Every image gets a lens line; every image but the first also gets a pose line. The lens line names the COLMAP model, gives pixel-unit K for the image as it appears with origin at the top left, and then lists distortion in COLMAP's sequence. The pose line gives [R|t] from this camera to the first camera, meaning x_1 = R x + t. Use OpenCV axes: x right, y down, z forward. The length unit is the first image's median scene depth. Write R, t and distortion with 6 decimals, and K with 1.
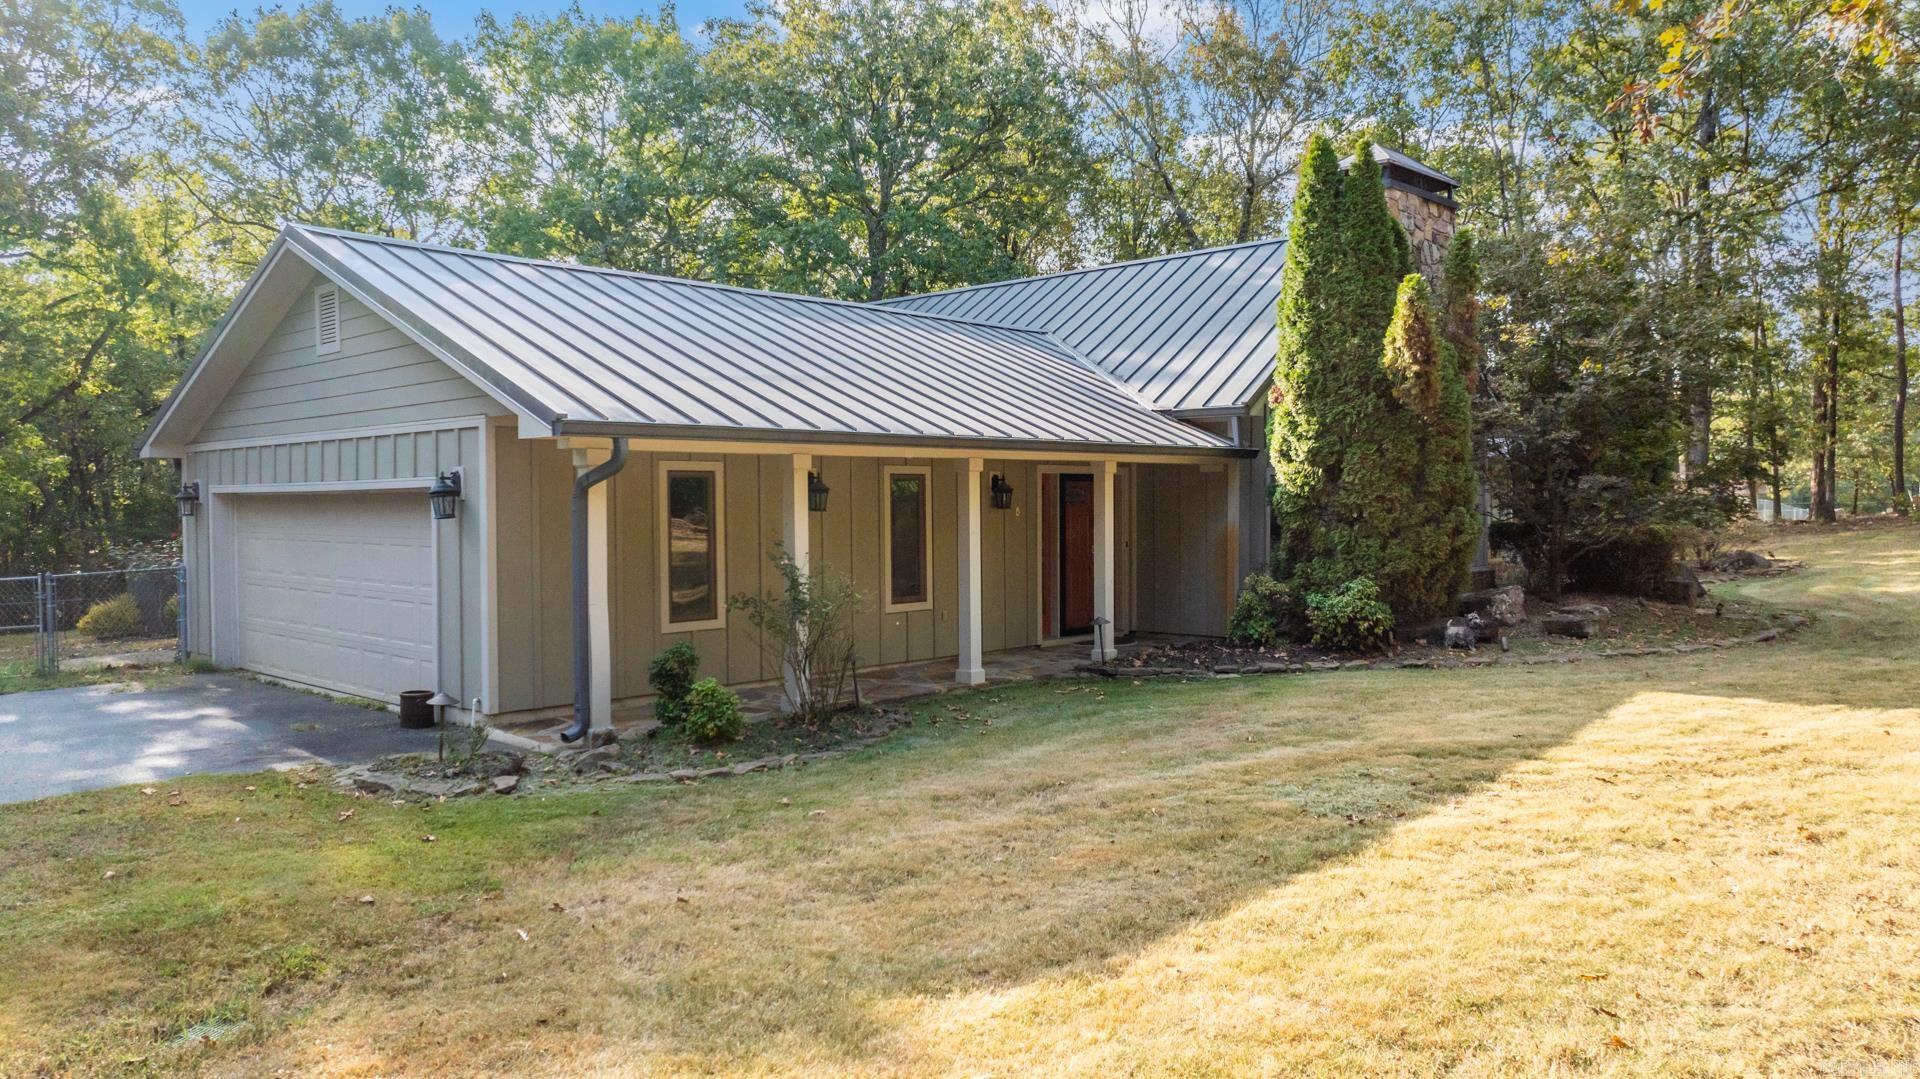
lens RADIAL K [[1376.3, 0, 916.7], [0, 1376.3, 536.9], [0, 0, 1]] dist [0.087226, -0.218615]
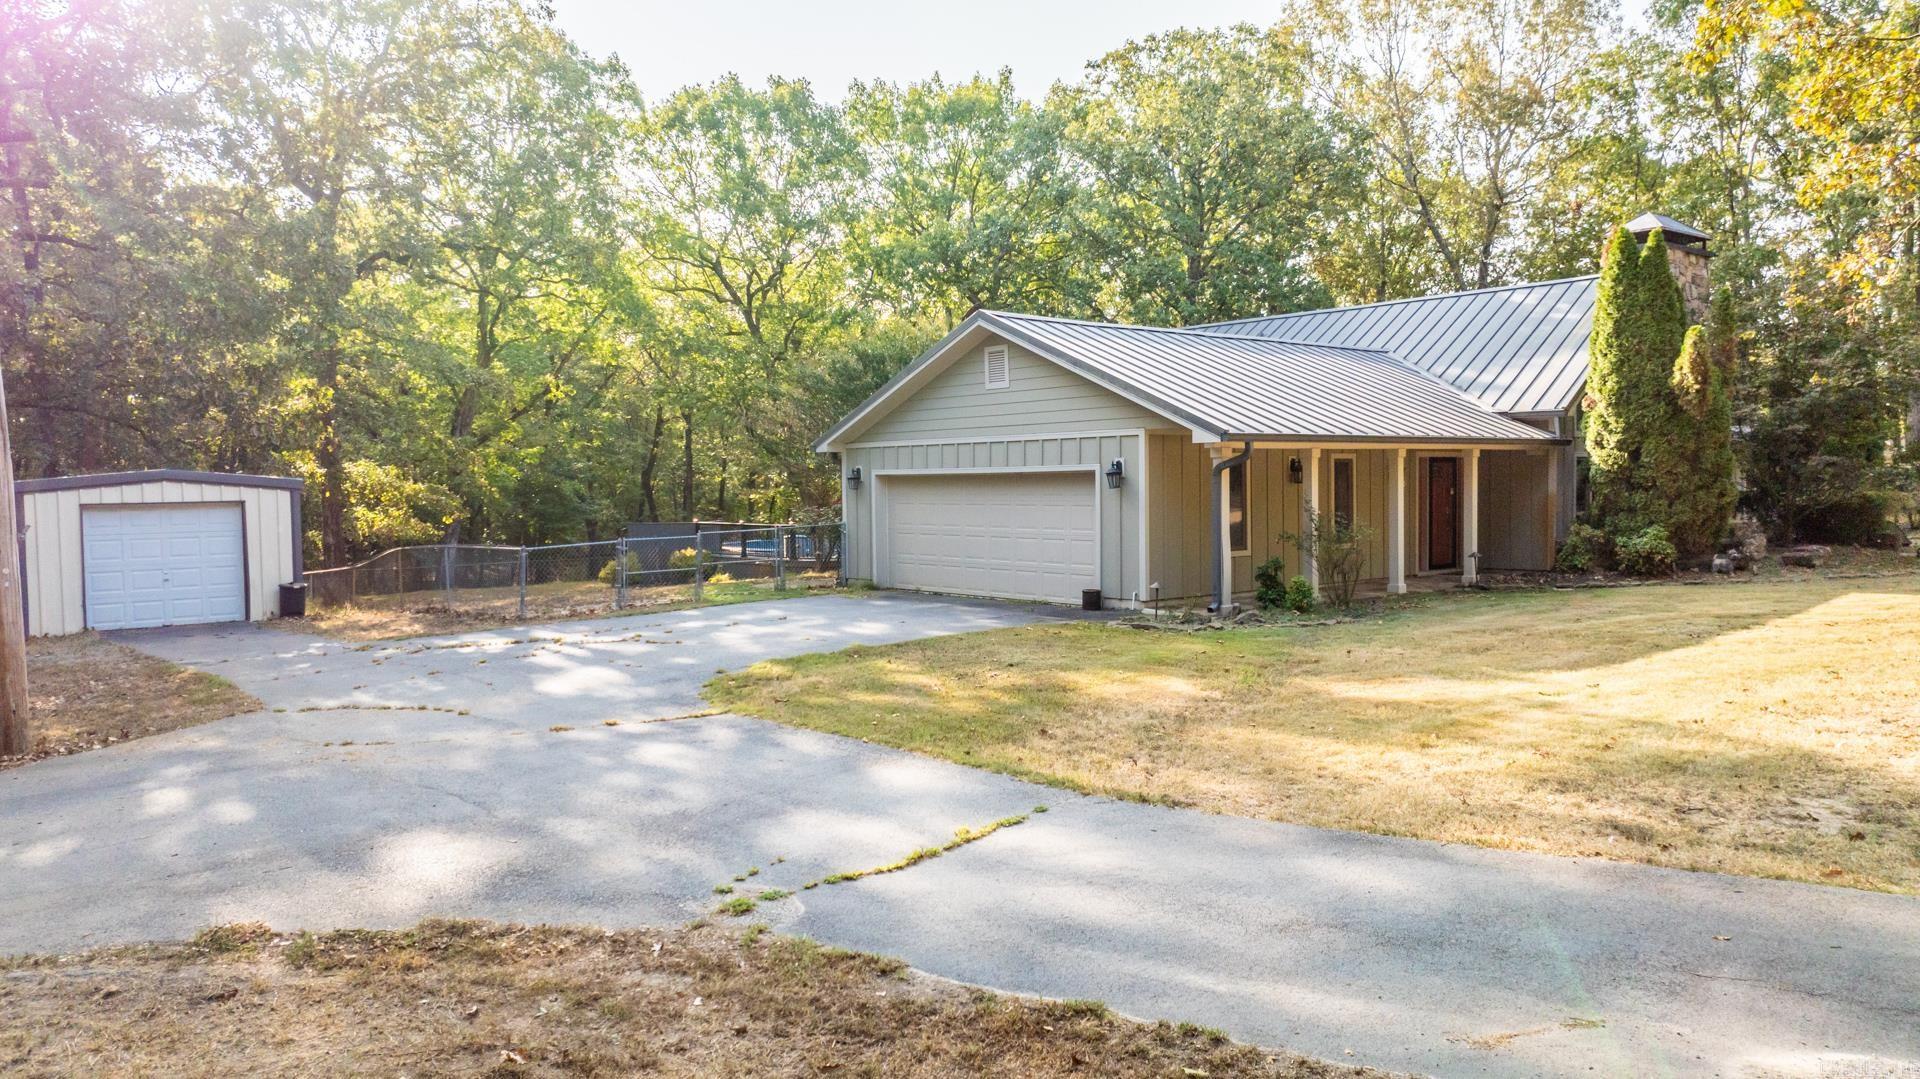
lens RADIAL K [[1337.9, 0, 960.0], [0, 1337.9, 539.5], [0, 0, 1]] dist [0.005330, 0.004087]
pose [[0.994059, -0.001351, -0.108833, -0.255695], [0.003298, 0.999838, 0.017712, 0.015342], [0.108791, -0.017966, 0.993902, -0.497612]]
